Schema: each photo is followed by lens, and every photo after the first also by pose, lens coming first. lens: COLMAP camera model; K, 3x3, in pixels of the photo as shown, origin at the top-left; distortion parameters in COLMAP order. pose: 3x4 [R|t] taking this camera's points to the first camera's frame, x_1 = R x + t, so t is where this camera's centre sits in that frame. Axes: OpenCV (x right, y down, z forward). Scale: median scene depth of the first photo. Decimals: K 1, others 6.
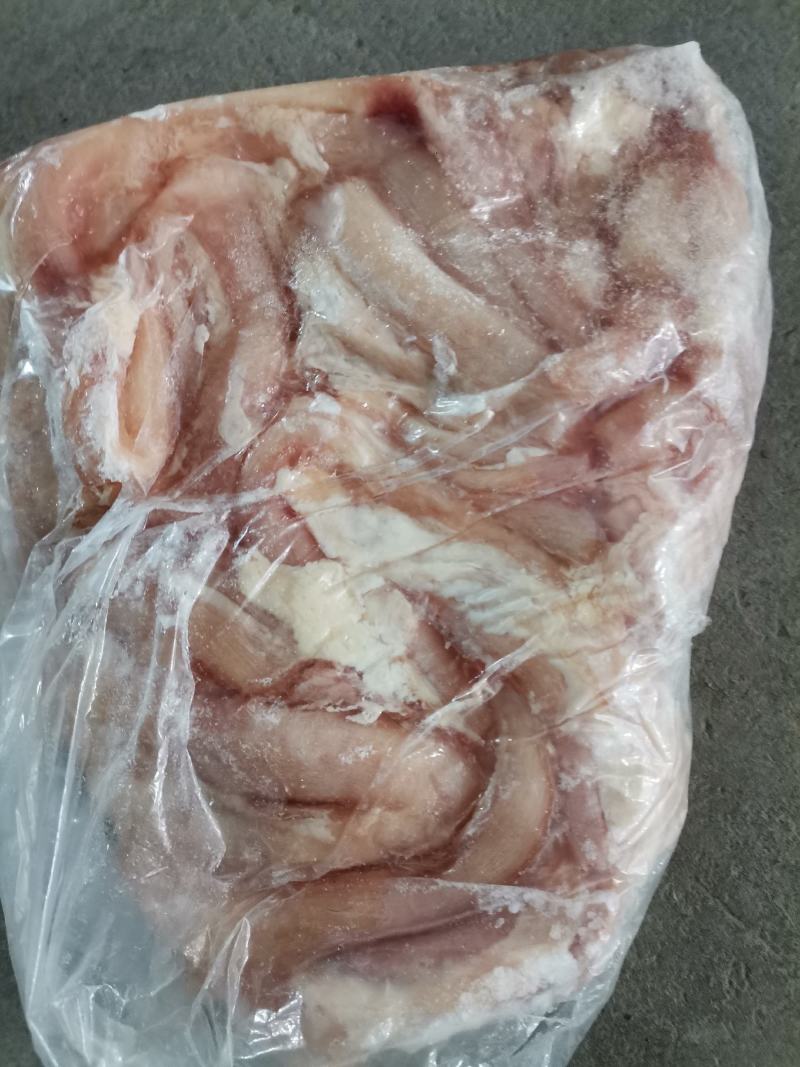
lens RADIAL K [[841.8, 0, 373.1], [0, 841.8, 532.2], [0, 0, 1]] dist [0.008498, -0.022538]
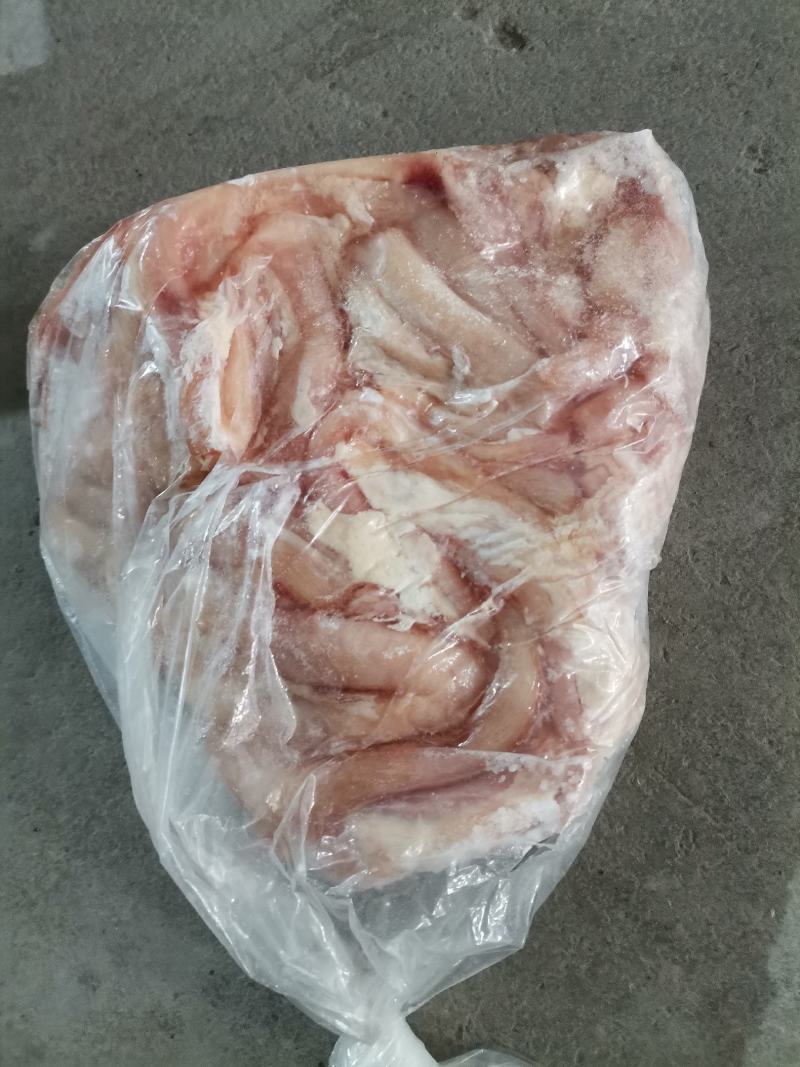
lens RADIAL K [[841.8, 0, 361.2], [0, 841.8, 531.7], [0, 0, 1]] dist [0.008498, -0.022538]
pose [[0.999927, 0.006810, -0.009991, -0.058744], [-0.007171, 0.999306, -0.036558, 0.113179], [0.009735, 0.036627, 0.999282, -0.329764]]
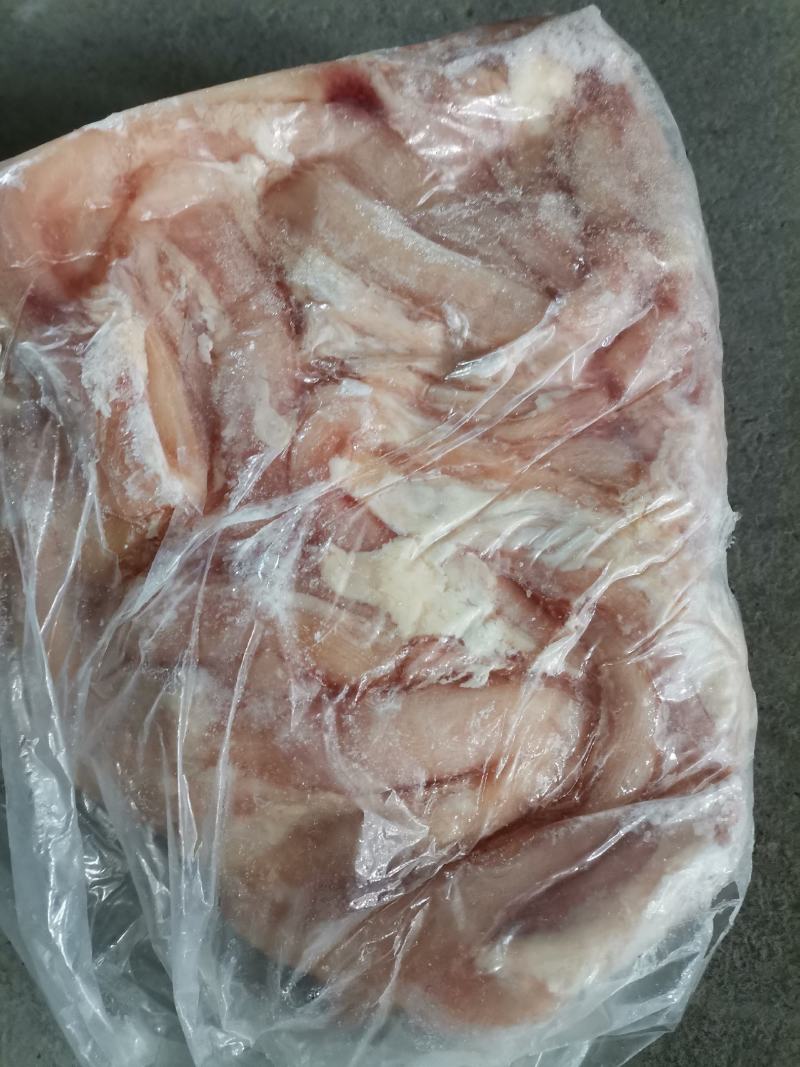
lens RADIAL K [[841.8, 0, 373.3], [0, 841.8, 533.0], [0, 0, 1]] dist [0.008498, -0.022538]
pose [[0.949903, -0.221505, 0.220499, -0.294683], [0.227901, 0.973677, -0.003670, 0.022899], [-0.213882, 0.053738, 0.975380, 0.037659]]
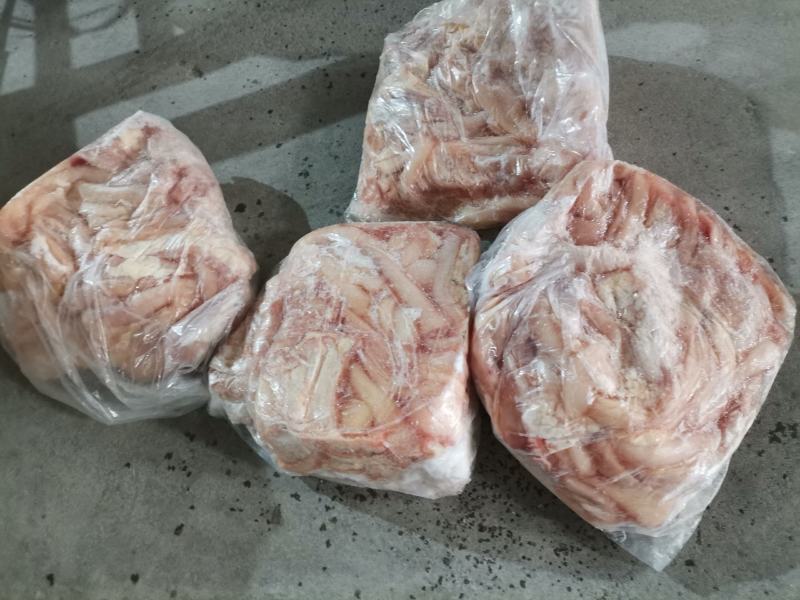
lens RADIAL K [[631.2, 0, 396.5], [0, 631.2, 302.4], [0, 0, 1]] dist [0.008498, -0.022538]
pose [[0.762631, -0.570661, 0.304532, -0.107488], [0.623970, 0.773108, -0.113868, 1.224974], [-0.170456, 0.276858, 0.945671, -1.781241]]
